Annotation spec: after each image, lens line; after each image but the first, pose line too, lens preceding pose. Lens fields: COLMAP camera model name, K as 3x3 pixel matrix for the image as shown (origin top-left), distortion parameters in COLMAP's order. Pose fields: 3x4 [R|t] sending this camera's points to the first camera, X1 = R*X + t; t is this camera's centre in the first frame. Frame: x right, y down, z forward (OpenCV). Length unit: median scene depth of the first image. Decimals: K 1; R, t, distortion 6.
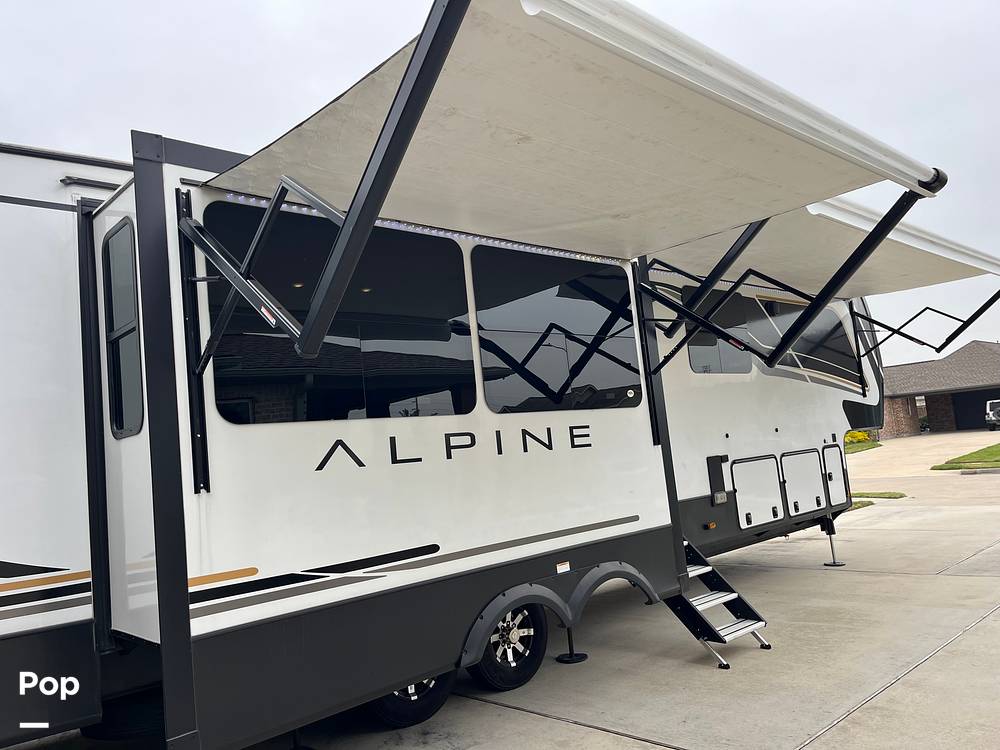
lens RADIAL K [[761.2, 0, 503.3], [0, 761.2, 378.3], [0, 0, 1]] dist [0.051849, -0.013372]
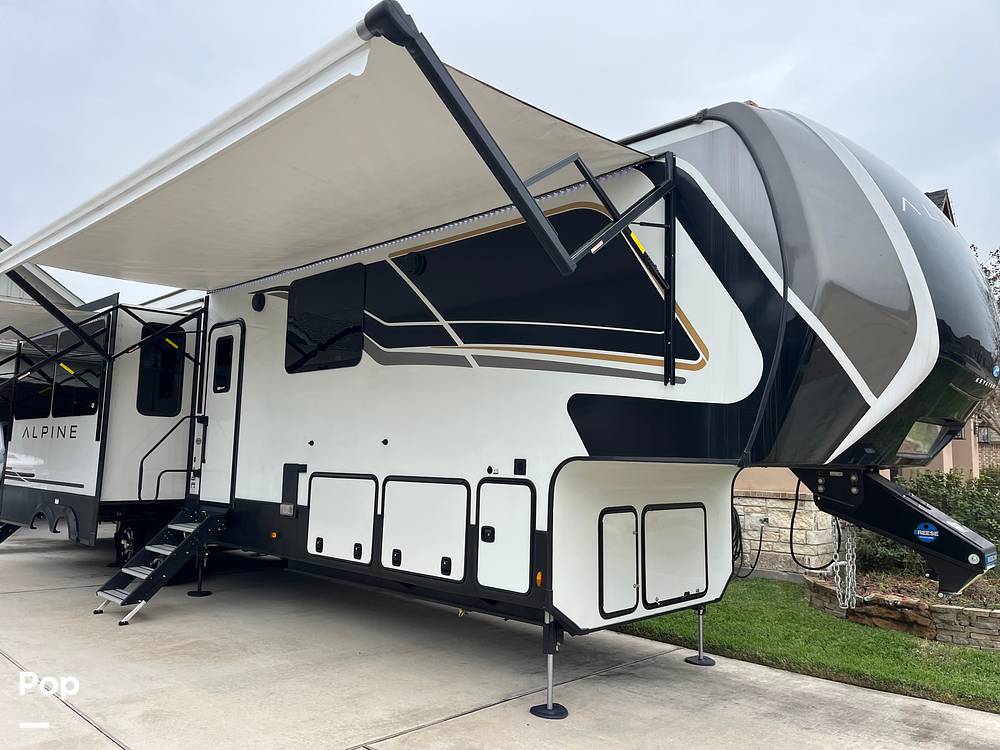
lens RADIAL K [[761.2, 0, 543.8], [0, 761.2, 374.7], [0, 0, 1]] dist [0.051849, -0.013372]
pose [[0.061536, -0.009931, -0.998055, 0.926255], [0.074229, 0.997227, -0.005346, 0.017243], [0.995341, -0.073756, 0.062103, 0.955246]]
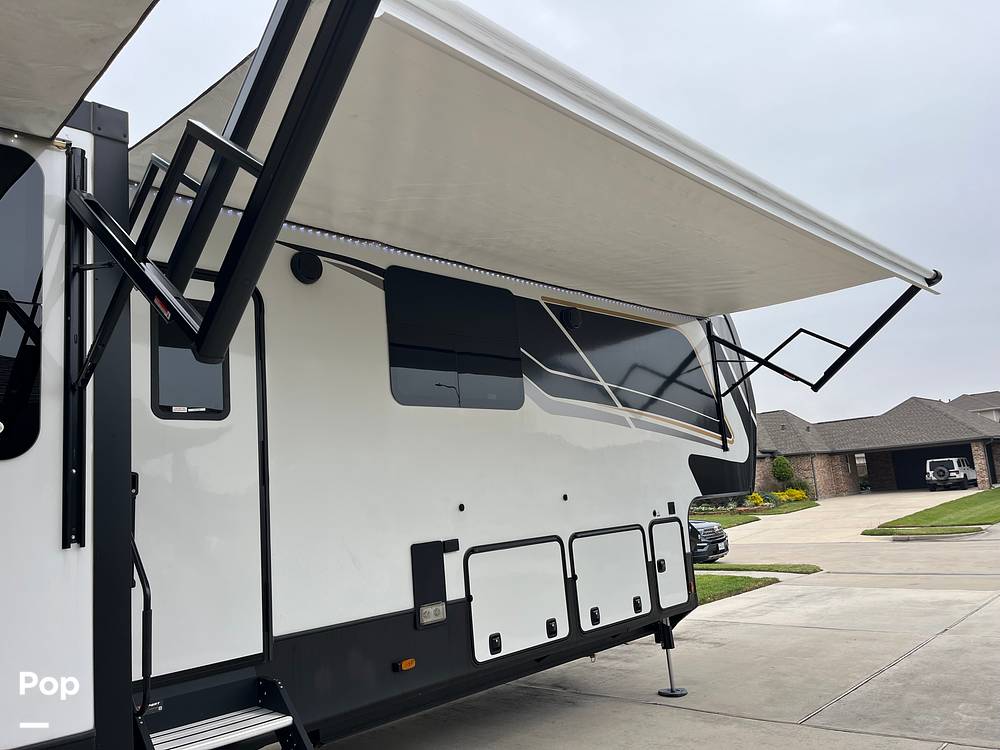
lens RADIAL K [[761.2, 0, 495.9], [0, 761.2, 377.7], [0, 0, 1]] dist [0.051849, -0.013372]
pose [[0.998837, 0.023348, 0.042195, 0.229855], [-0.020539, 0.997620, -0.065819, 0.007516], [-0.043631, 0.064876, 0.996939, 0.291803]]
